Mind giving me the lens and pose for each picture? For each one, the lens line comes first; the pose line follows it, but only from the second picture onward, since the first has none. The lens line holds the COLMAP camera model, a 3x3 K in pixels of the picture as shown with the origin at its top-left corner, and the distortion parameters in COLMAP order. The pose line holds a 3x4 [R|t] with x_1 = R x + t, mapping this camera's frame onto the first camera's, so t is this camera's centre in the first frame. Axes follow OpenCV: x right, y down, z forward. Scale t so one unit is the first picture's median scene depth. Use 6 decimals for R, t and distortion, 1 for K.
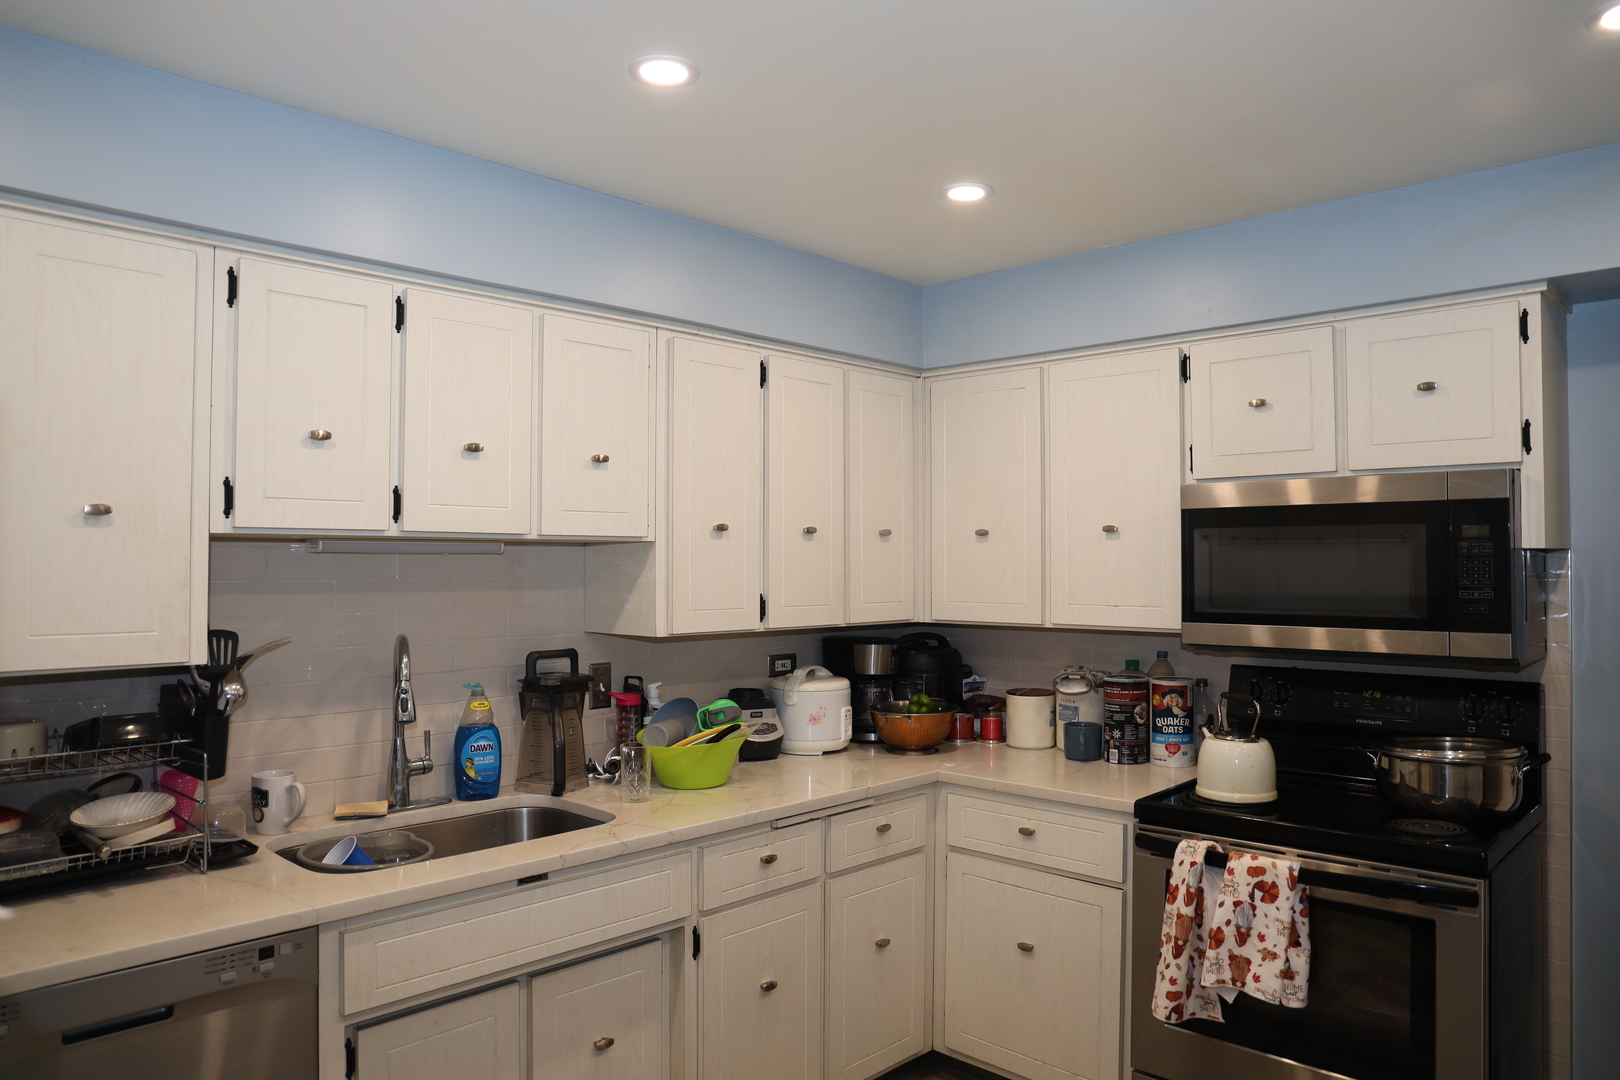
lens RADIAL K [[1111.5, 0, 810.8], [0, 1111.5, 541.2], [0, 0, 1]] dist [-0.091401, 0.070130]
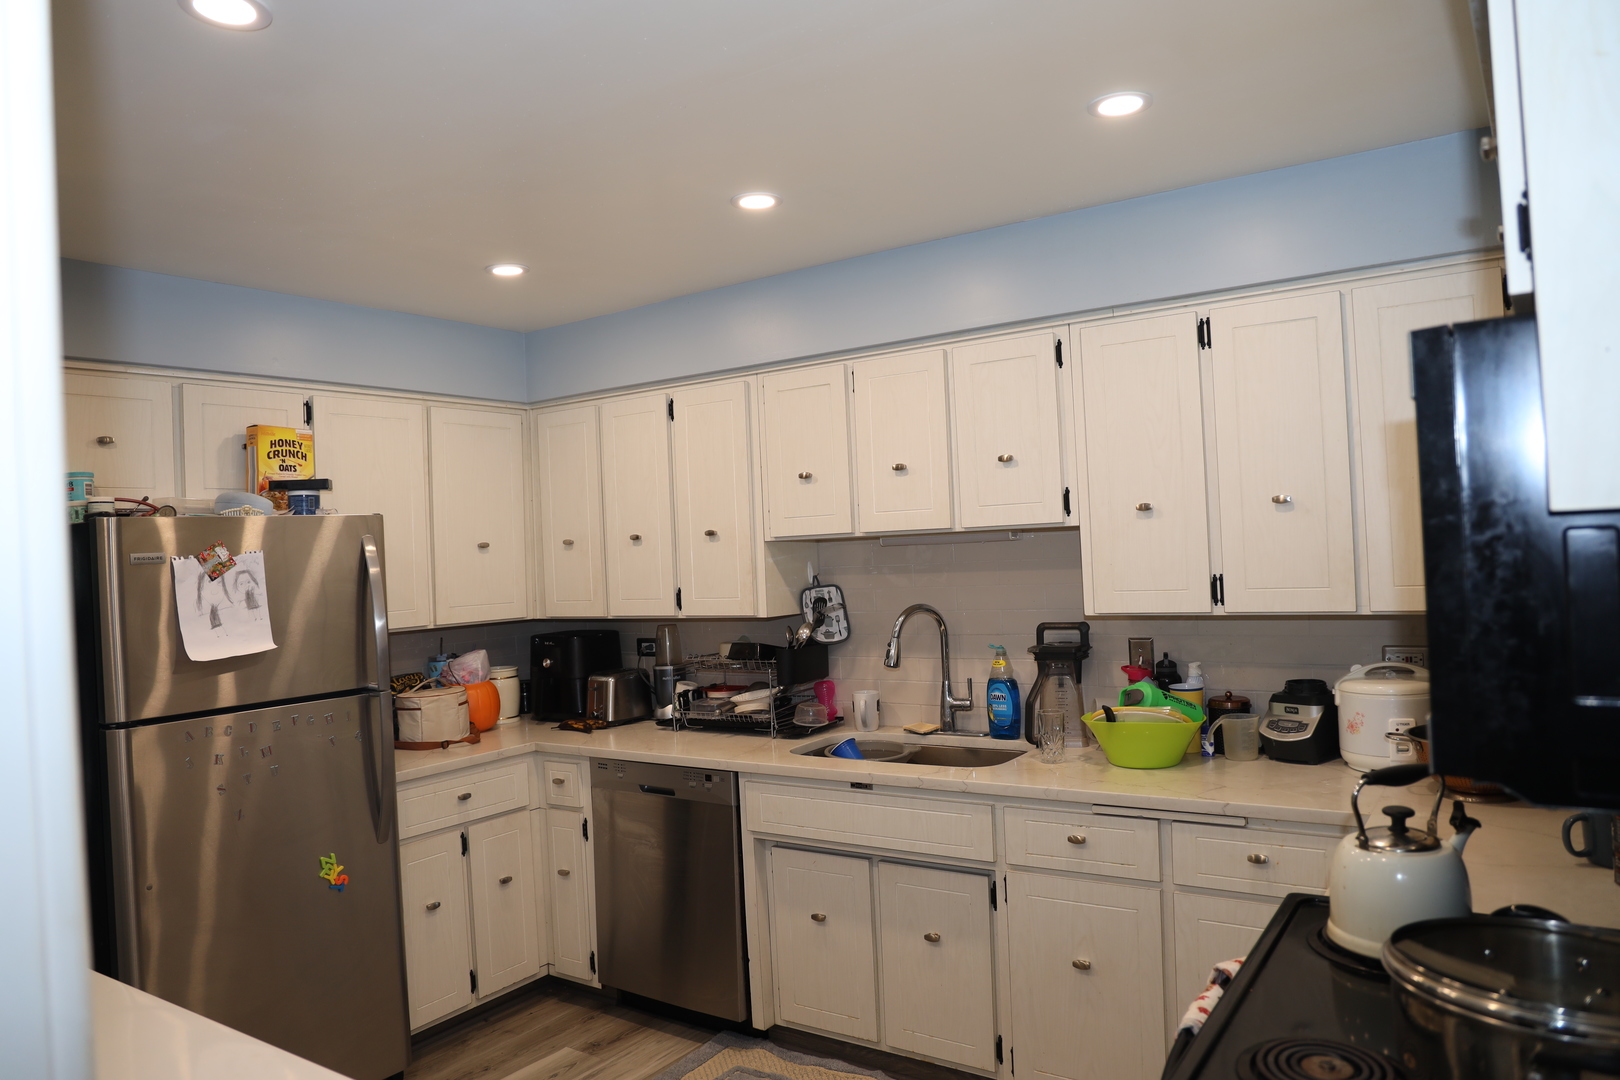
lens RADIAL K [[1070.7, 0, 812.8], [0, 1070.7, 589.7], [0, 0, 1]] dist [-0.037519, -0.131351]
pose [[0.171589, 0.021250, -0.984939, 0.873010], [0.057980, 0.997817, 0.031629, 0.017310], [0.983461, -0.062533, 0.169983, 0.618577]]
